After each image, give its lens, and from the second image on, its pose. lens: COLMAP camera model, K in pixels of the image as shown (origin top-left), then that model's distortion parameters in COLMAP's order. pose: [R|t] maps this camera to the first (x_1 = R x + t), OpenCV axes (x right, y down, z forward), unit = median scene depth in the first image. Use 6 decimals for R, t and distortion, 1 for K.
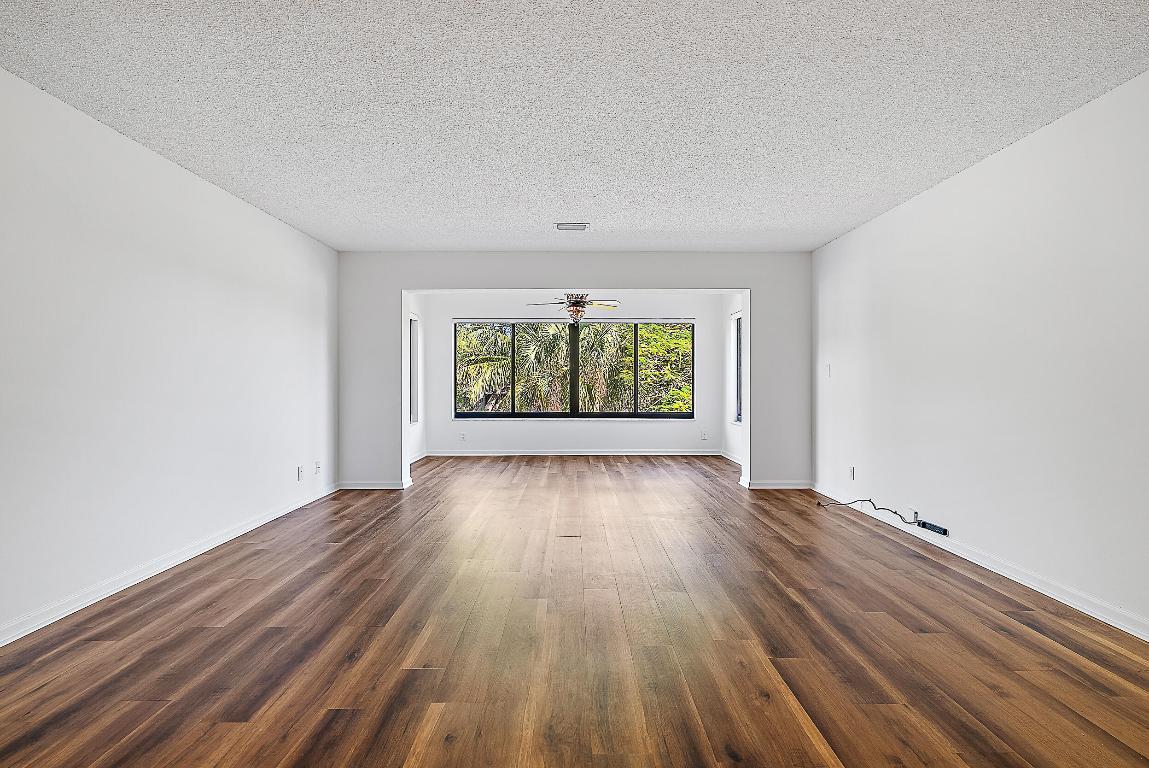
lens RADIAL K [[515.1, 0, 572.7], [0, 515.1, 381.0], [0, 0, 1]] dist [-0.001210, -0.000106]
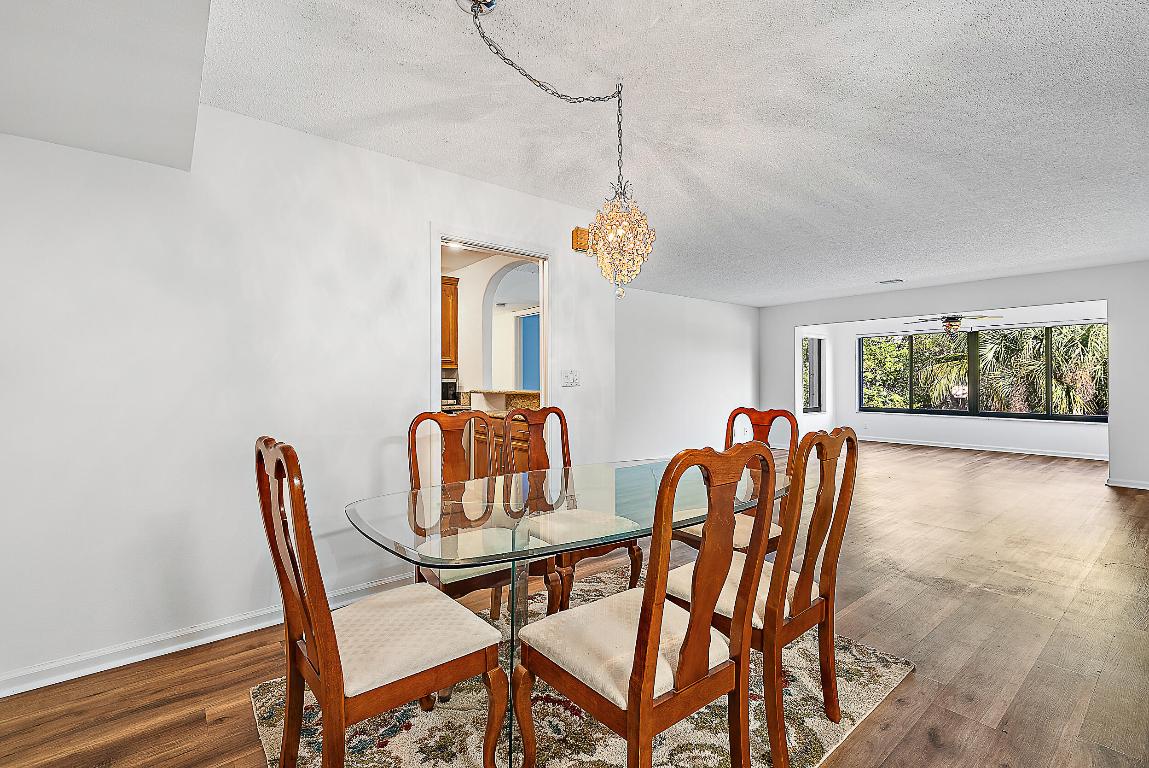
lens RADIAL K [[515.1, 0, 572.7], [0, 515.1, 381.0], [0, 0, 1]] dist [-0.001210, -0.000106]
pose [[0.629854, -0.001413, -0.776712, 0.314376], [0.003871, 0.999992, 0.001321, -0.007823], [0.776704, -0.003839, 0.629855, -0.362106]]
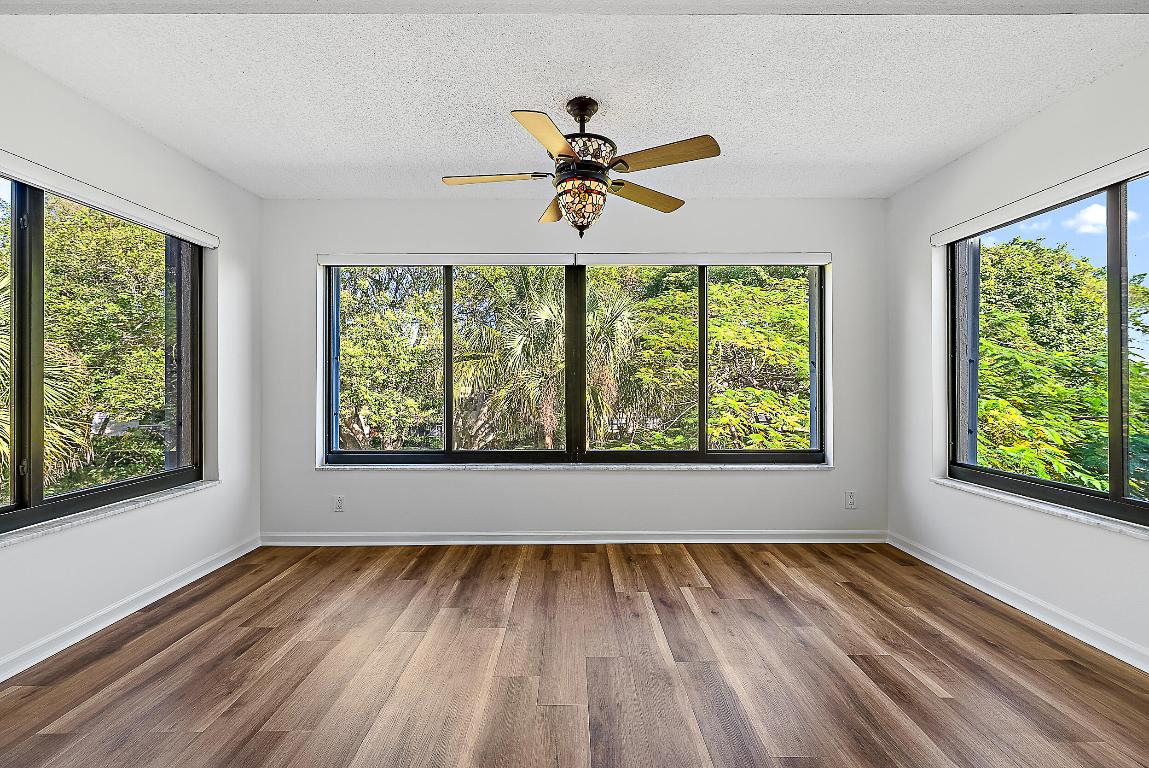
lens RADIAL K [[476.5, 0, 572.9], [0, 476.5, 380.7], [0, 0, 1]] dist [-0.000359, 0.000176]
pose [[0.999997, -0.001186, 0.002072, -0.000403], [0.001189, 0.999998, -0.001297, -0.003190], [-0.002070, 0.001299, 0.999997, 0.545266]]
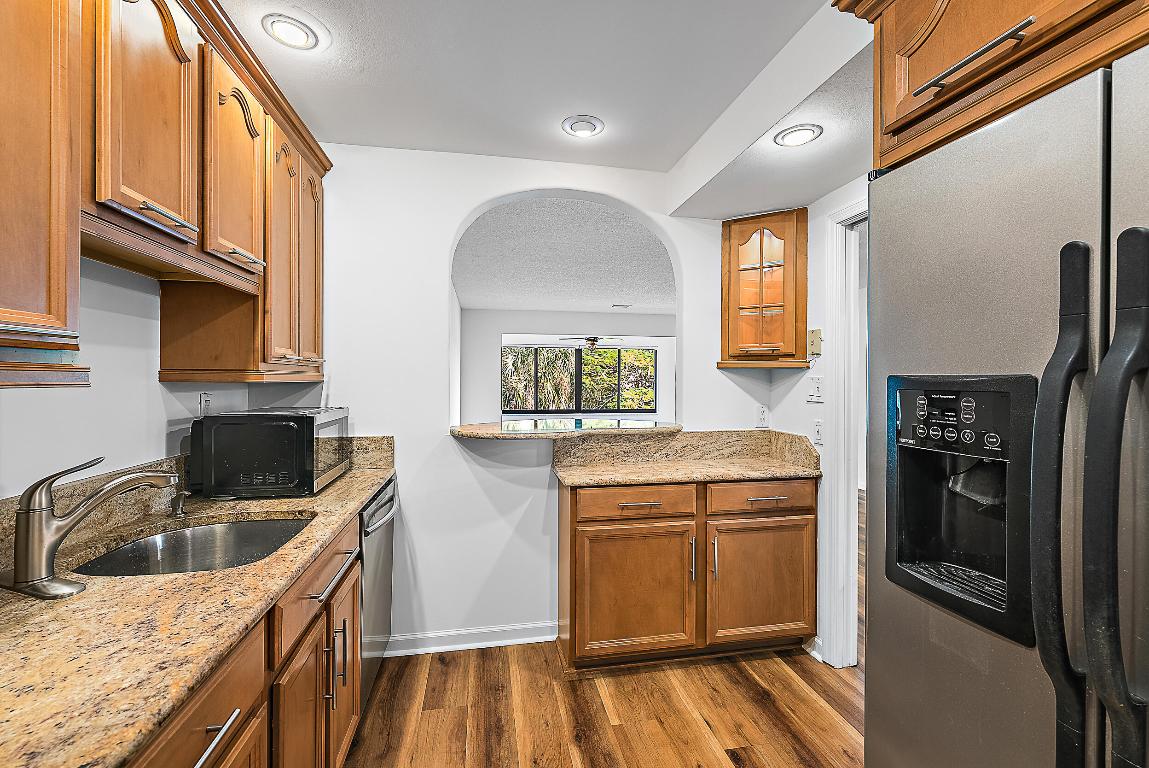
lens RADIAL K [[476.5, 0, 572.9], [0, 476.5, 380.7], [0, 0, 1]] dist [-0.000359, 0.000176]
pose [[0.983834, 0.003192, 0.179052, -0.243724], [-0.004422, 0.999969, 0.006470, -0.029161], [-0.179026, -0.007157, 0.983818, -0.301919]]
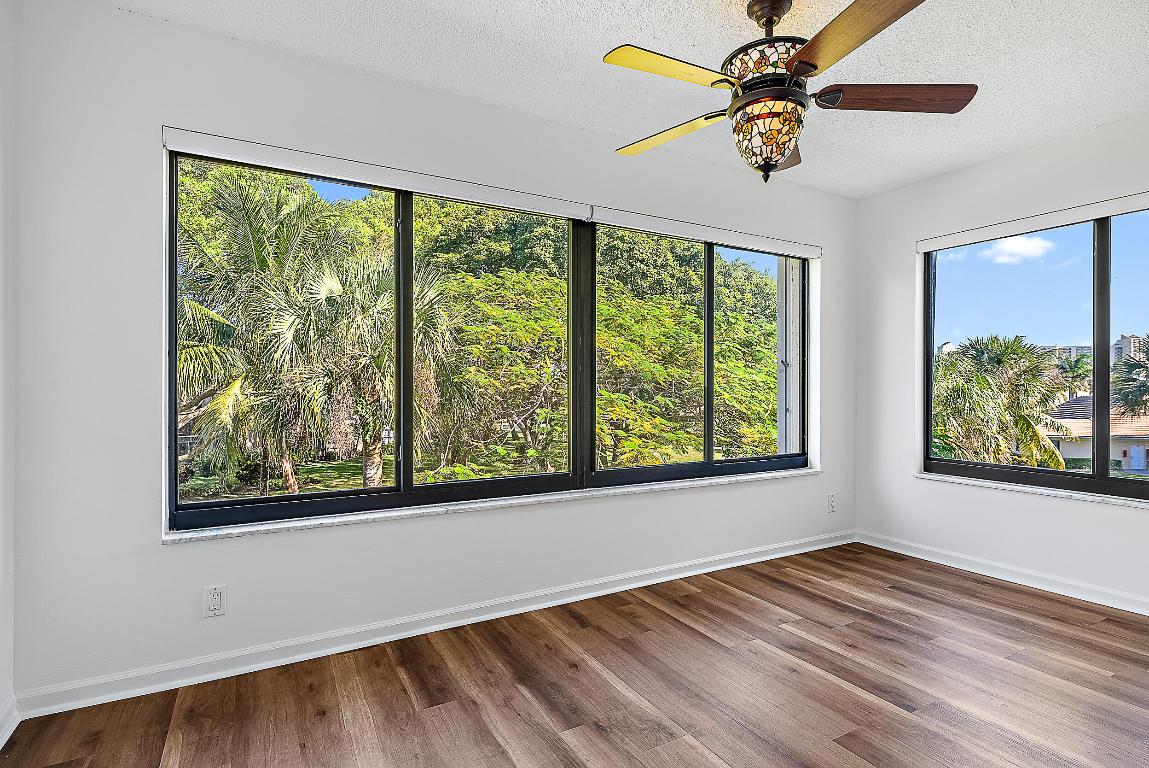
lens RADIAL K [[563.7, 0, 574.5], [0, 563.7, 389.5], [0, 0, 1]] dist [0.001026, -0.000183]
pose [[0.872144, 0.001199, 0.489248, -0.187045], [-0.004017, 0.999981, 0.004711, 0.002391], [-0.489233, -0.006074, 0.872132, 0.649843]]
